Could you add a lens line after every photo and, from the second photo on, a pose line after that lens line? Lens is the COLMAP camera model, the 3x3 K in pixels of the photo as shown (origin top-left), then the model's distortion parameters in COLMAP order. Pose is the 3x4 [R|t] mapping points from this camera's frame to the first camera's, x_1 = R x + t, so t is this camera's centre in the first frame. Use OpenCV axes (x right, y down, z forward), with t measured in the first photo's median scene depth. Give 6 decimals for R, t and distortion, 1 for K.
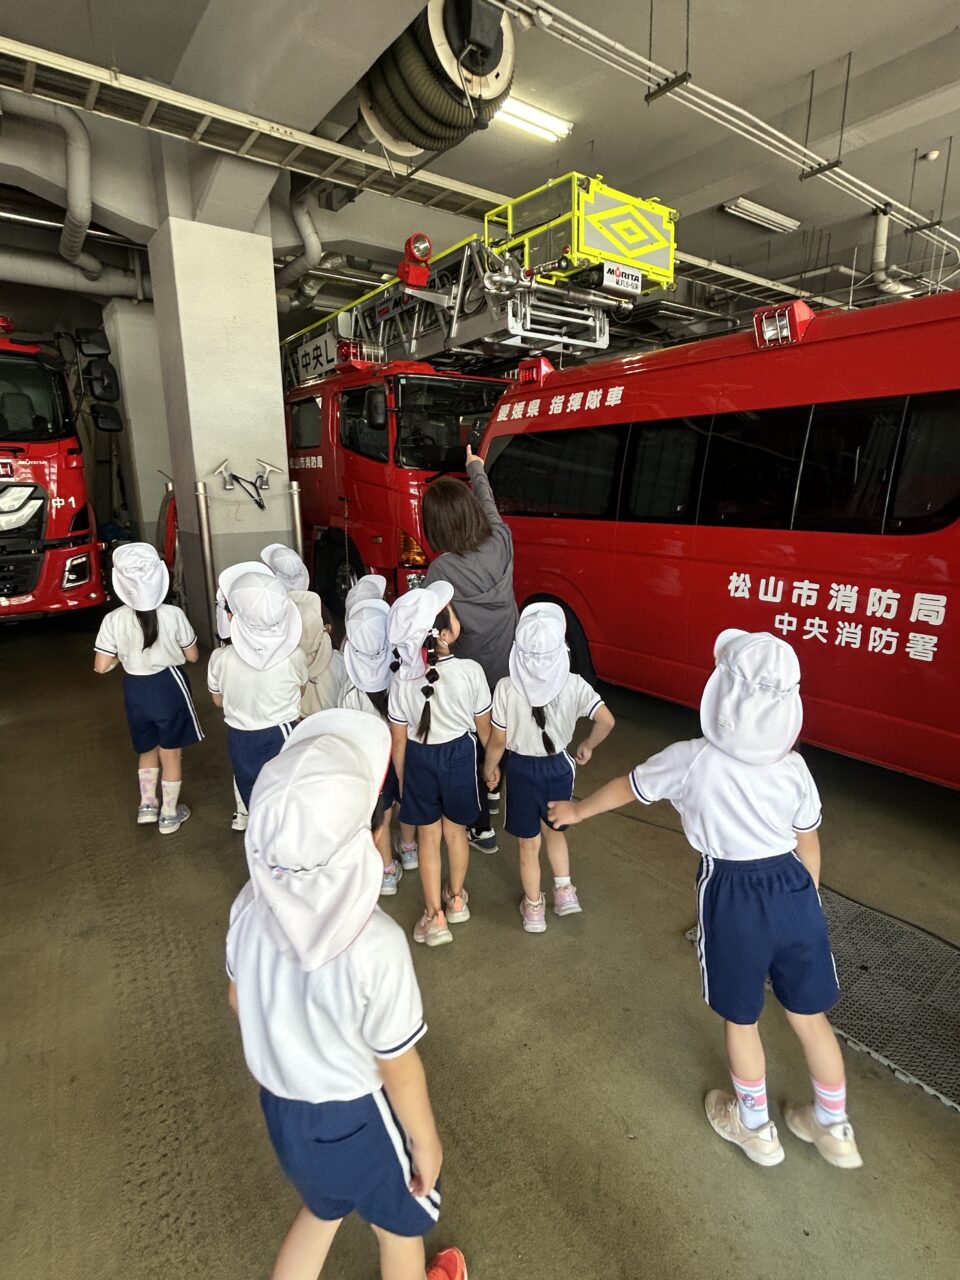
lens RADIAL K [[643.4, 0, 480.0], [0, 643.4, 640.0], [0, 0, 1]] dist [-0.003152, 0.000412]
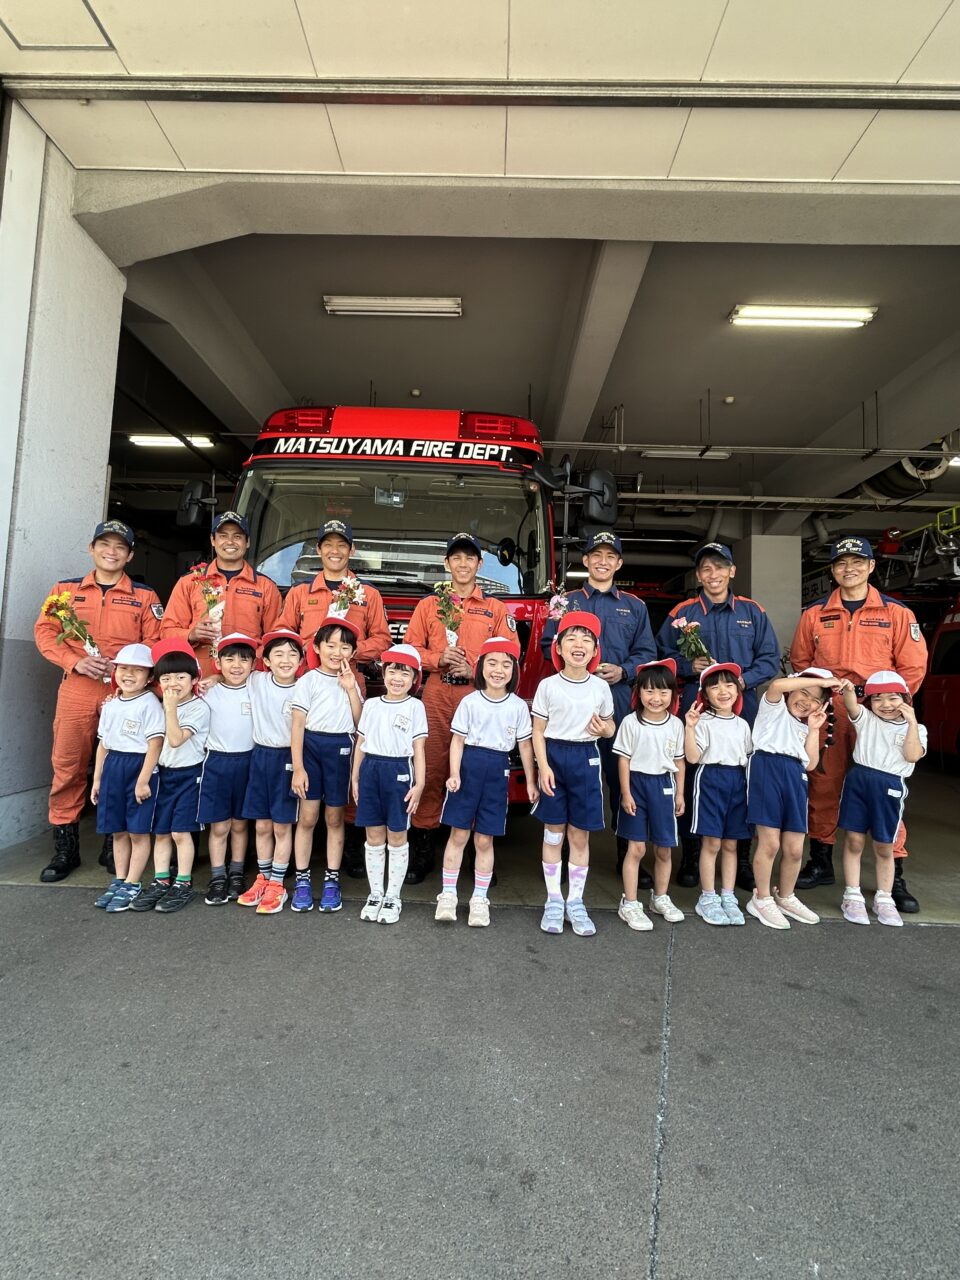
lens RADIAL K [[622.4, 0, 482.2], [0, 622.4, 648.2], [0, 0, 1]] dist [-0.001380, -0.000106]
pose [[0.785420, 0.003478, -0.618953, 0.081654], [-0.190675, 0.952713, -0.236603, 0.327729], [0.588862, 0.303851, 0.748943, -0.890670]]
